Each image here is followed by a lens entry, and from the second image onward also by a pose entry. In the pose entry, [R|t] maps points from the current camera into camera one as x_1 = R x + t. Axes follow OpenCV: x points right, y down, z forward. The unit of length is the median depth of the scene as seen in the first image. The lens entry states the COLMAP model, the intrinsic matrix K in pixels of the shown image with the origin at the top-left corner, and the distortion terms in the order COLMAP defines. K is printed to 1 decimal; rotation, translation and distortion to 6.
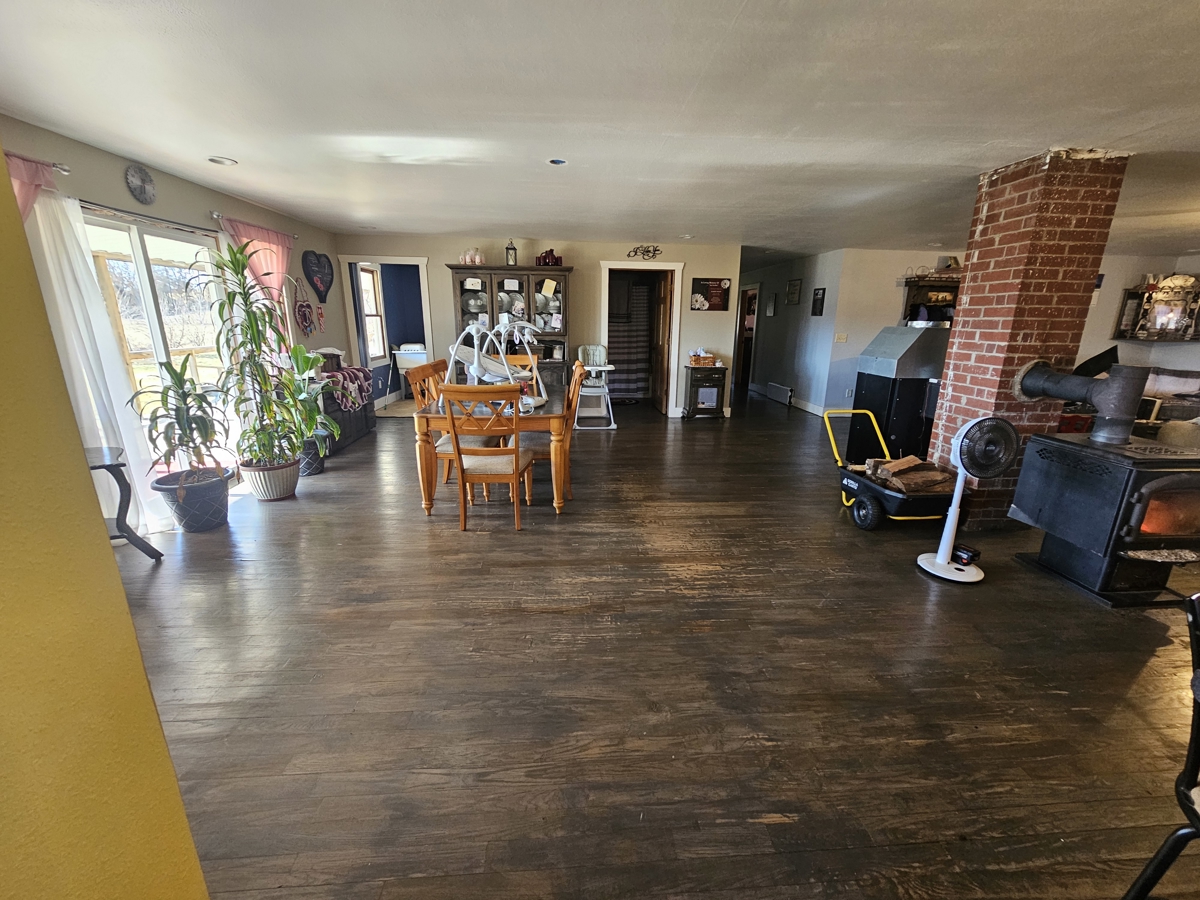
lens RADIAL K [[490.1, 0, 600.0], [0, 490.1, 450.0], [0, 0, 1]] dist [-0.002713, 0.001093]
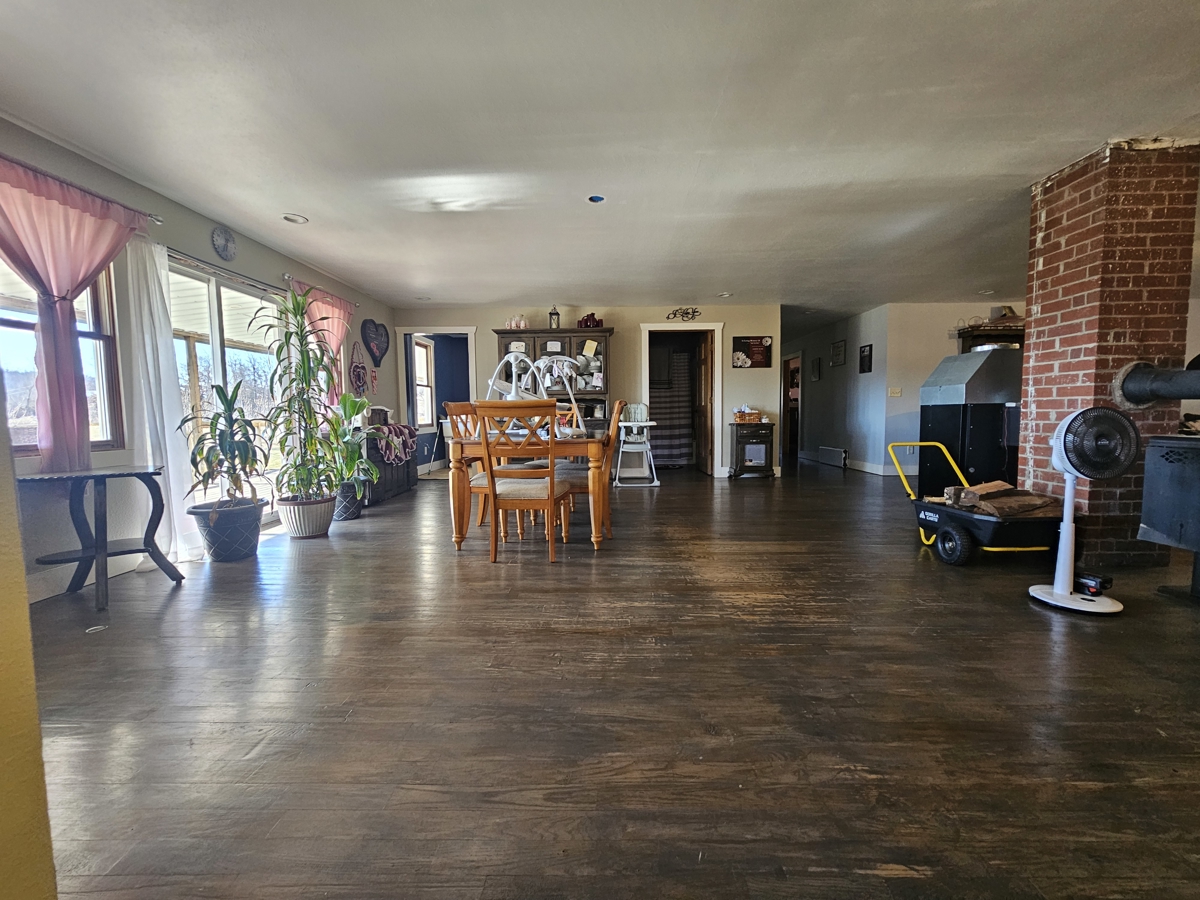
lens RADIAL K [[490.1, 0, 600.0], [0, 490.1, 450.0], [0, 0, 1]] dist [-0.002713, 0.001093]
pose [[0.996012, -0.015720, -0.087818, 0.005217], [-0.001338, 0.981612, -0.190882, 0.140212], [0.089204, 0.190239, 0.977677, 0.081105]]
